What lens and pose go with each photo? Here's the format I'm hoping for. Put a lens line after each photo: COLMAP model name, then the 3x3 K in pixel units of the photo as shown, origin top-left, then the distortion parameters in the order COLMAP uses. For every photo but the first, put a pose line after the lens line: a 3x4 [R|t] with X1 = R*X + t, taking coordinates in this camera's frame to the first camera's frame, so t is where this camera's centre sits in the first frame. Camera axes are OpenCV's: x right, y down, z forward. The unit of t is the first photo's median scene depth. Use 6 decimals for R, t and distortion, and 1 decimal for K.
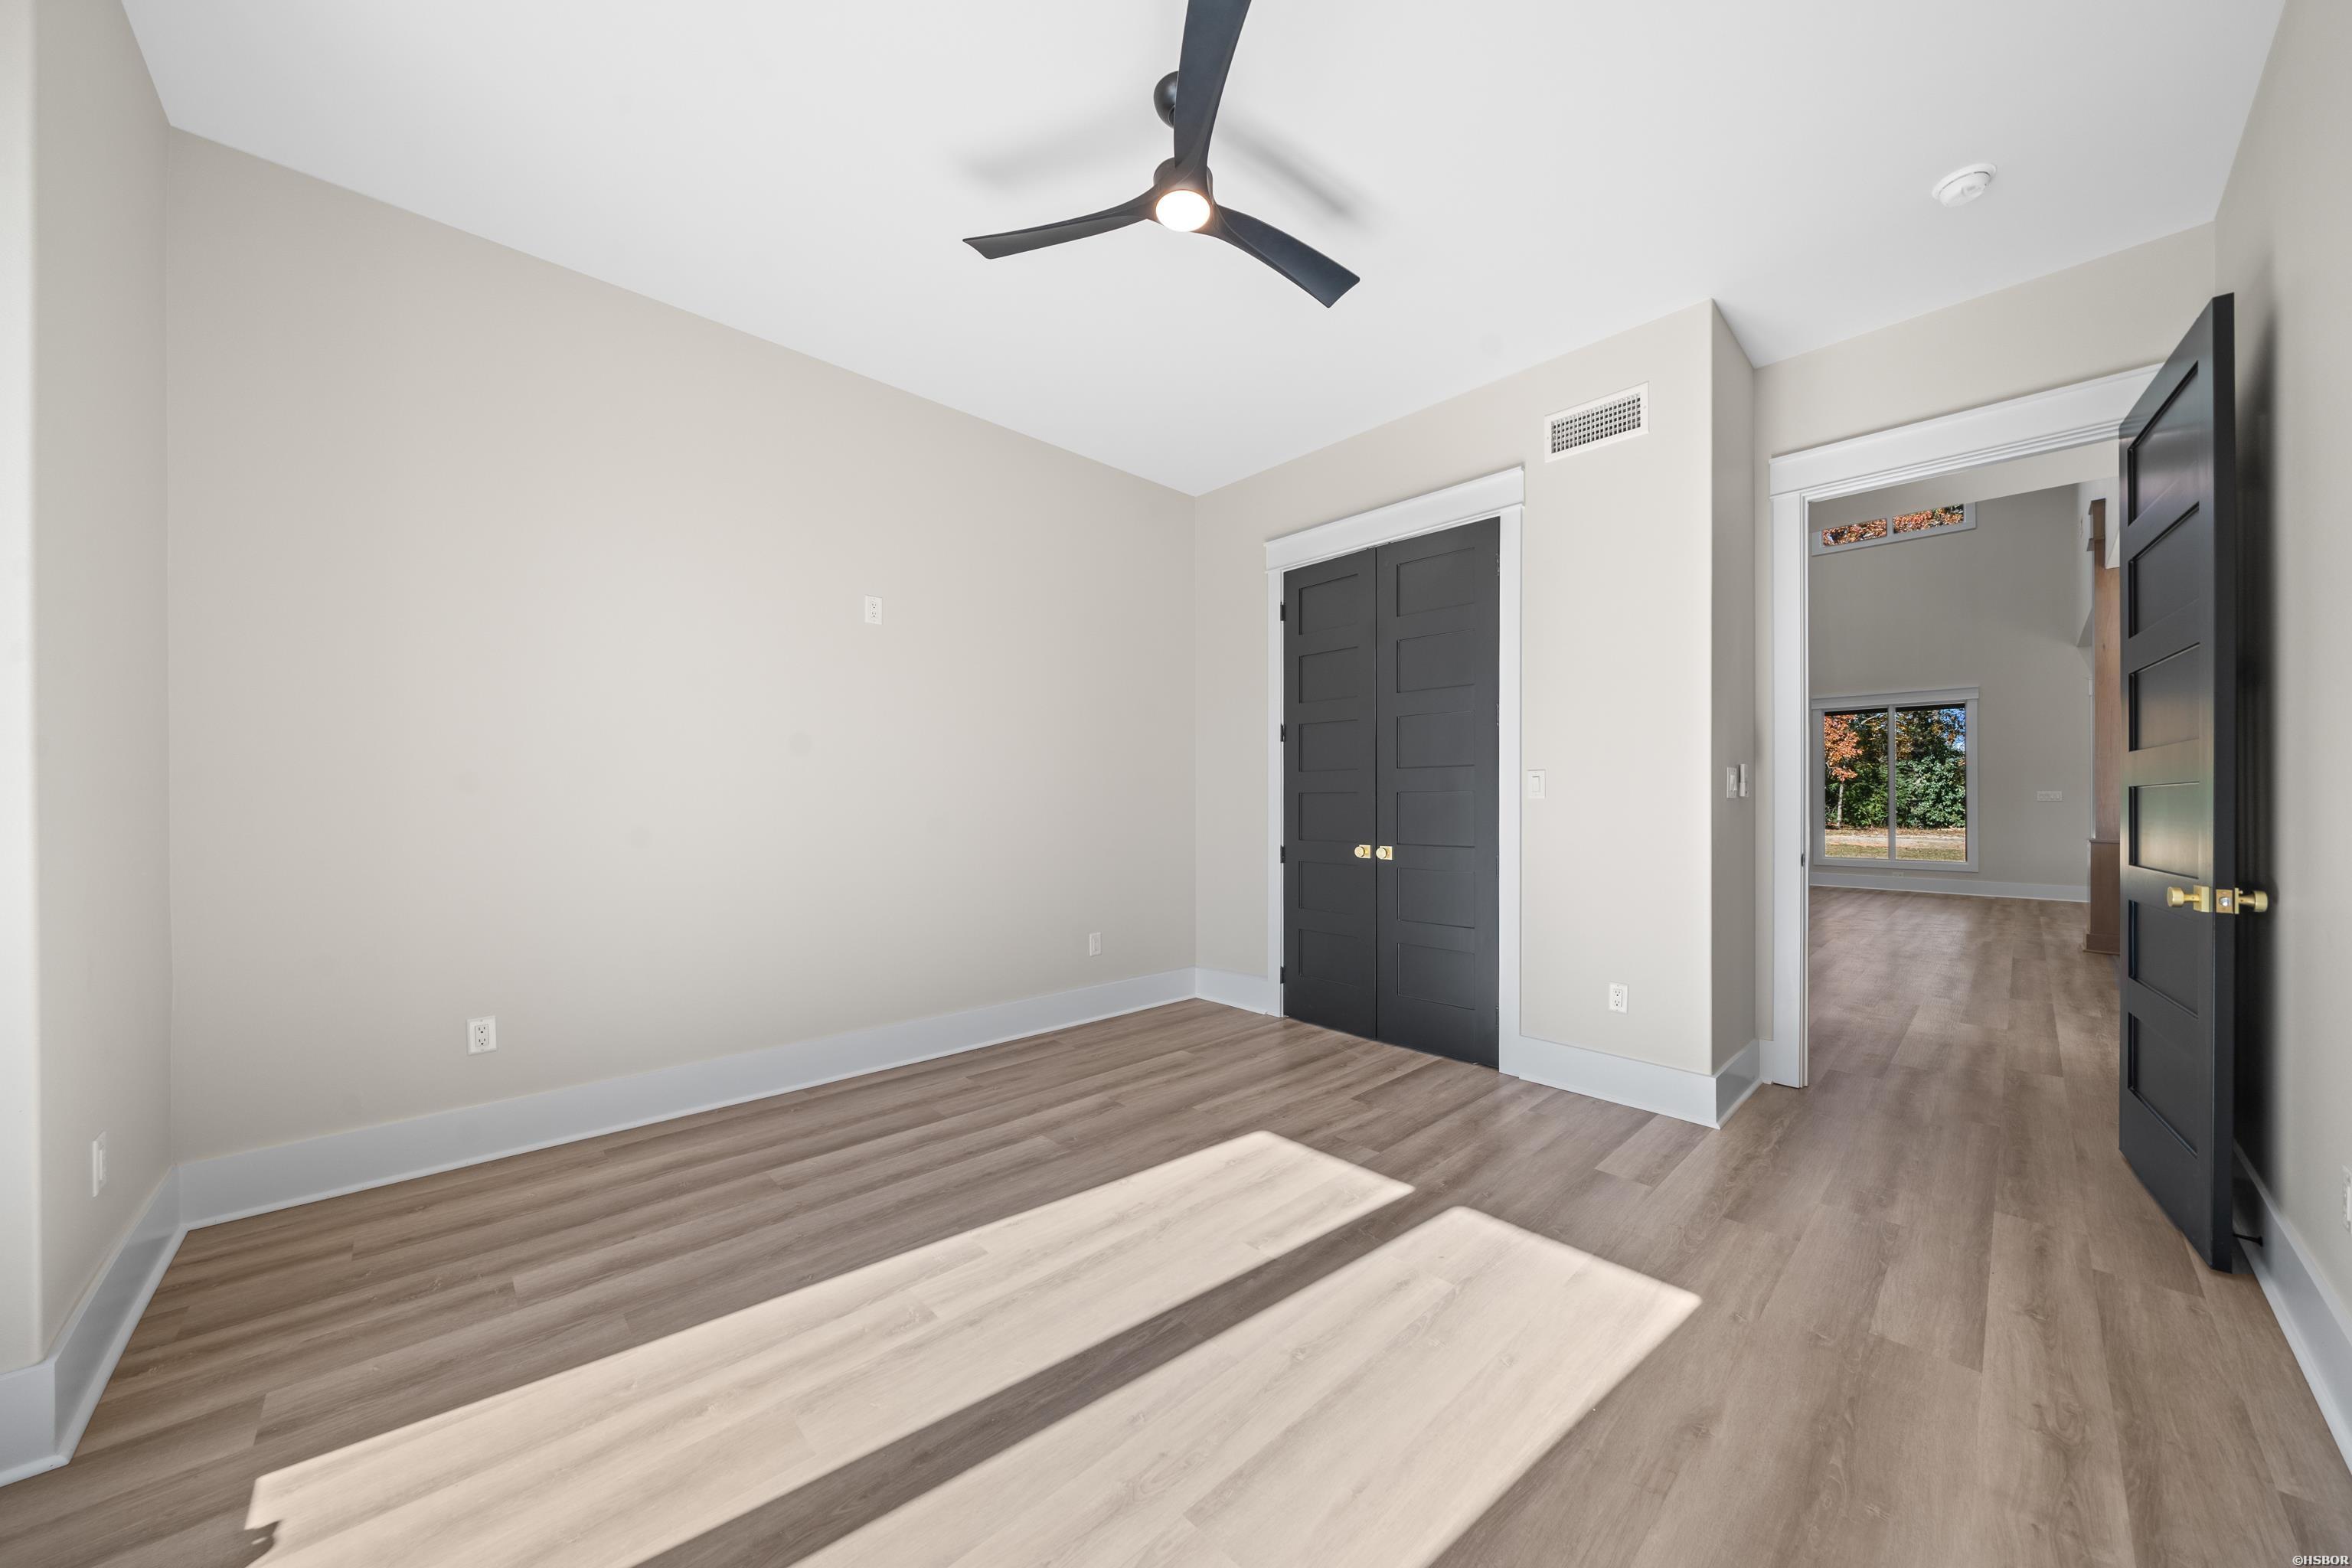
lens RADIAL K [[809.3, 0, 1180.6], [0, 809.3, 800.4], [0, 0, 1]] dist [-0.001419, -0.000168]
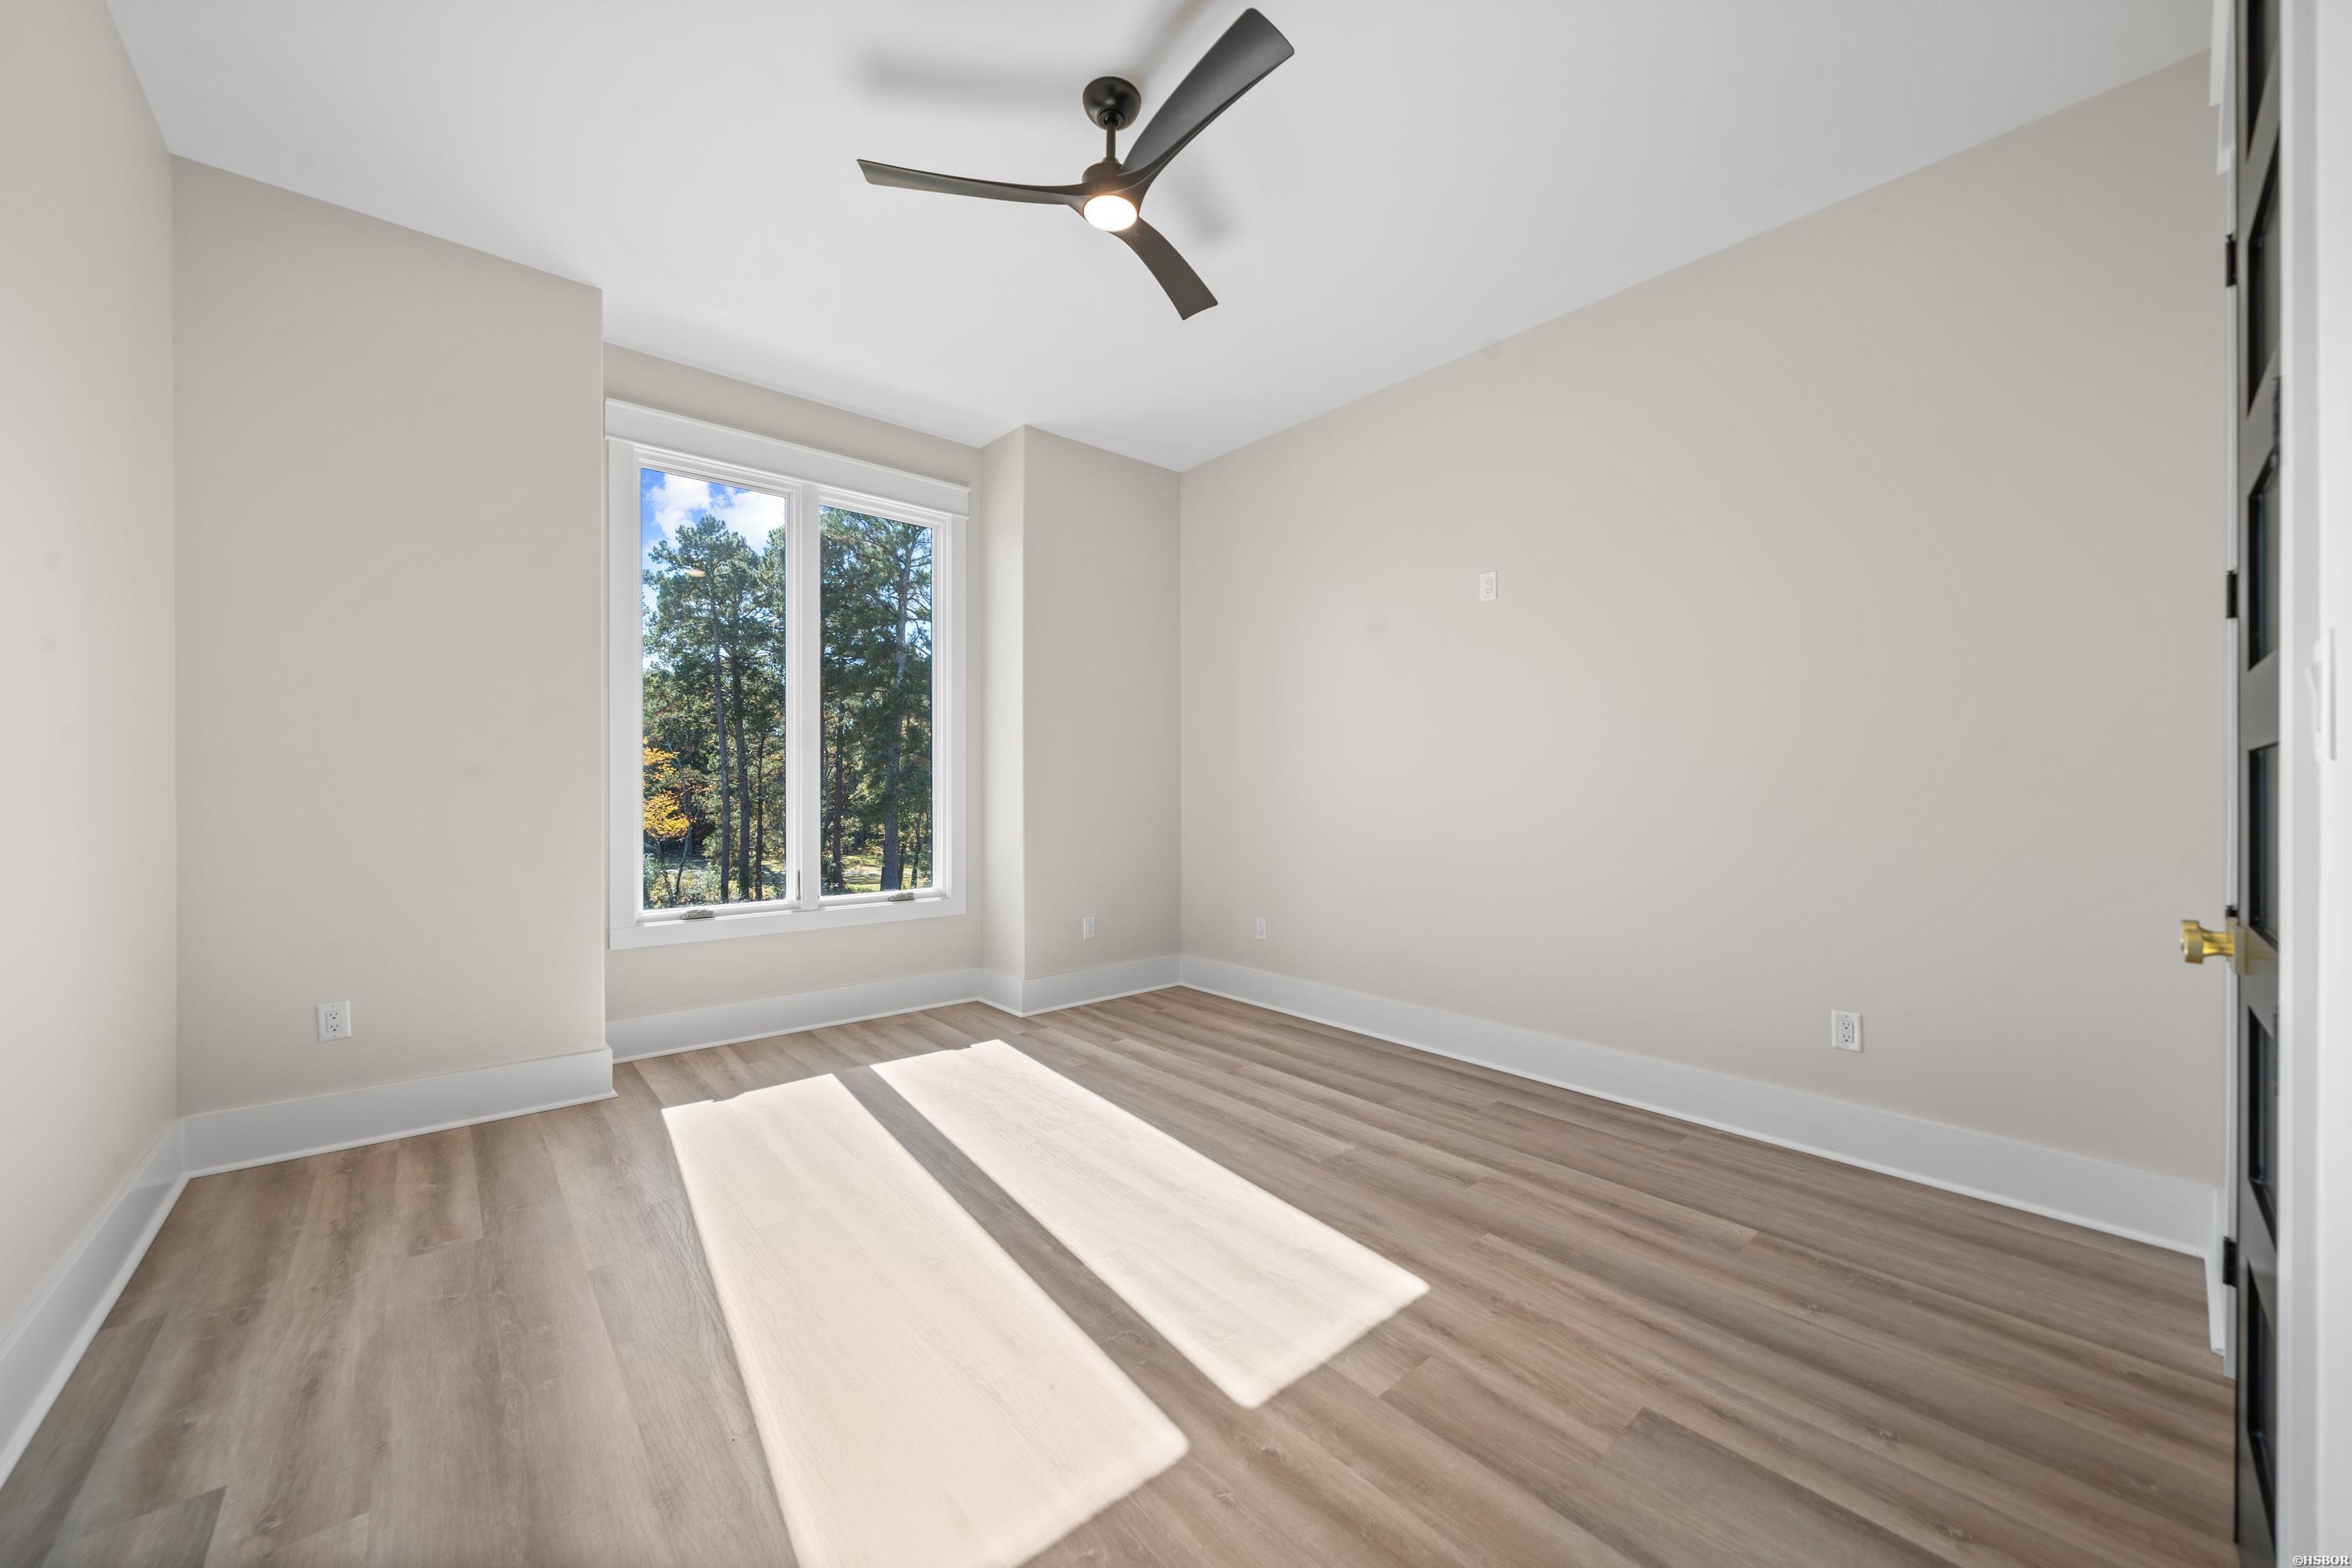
lens RADIAL K [[862.4, 0, 1179.9], [0, 862.4, 789.2], [0, 0, 1]] dist [-0.000567, 0.000289]
pose [[-0.046149, -0.000458, -0.998934, 0.769551], [0.000700, 1.000000, -0.000490, 0.007001], [0.998934, -0.000722, -0.046149, 0.796127]]
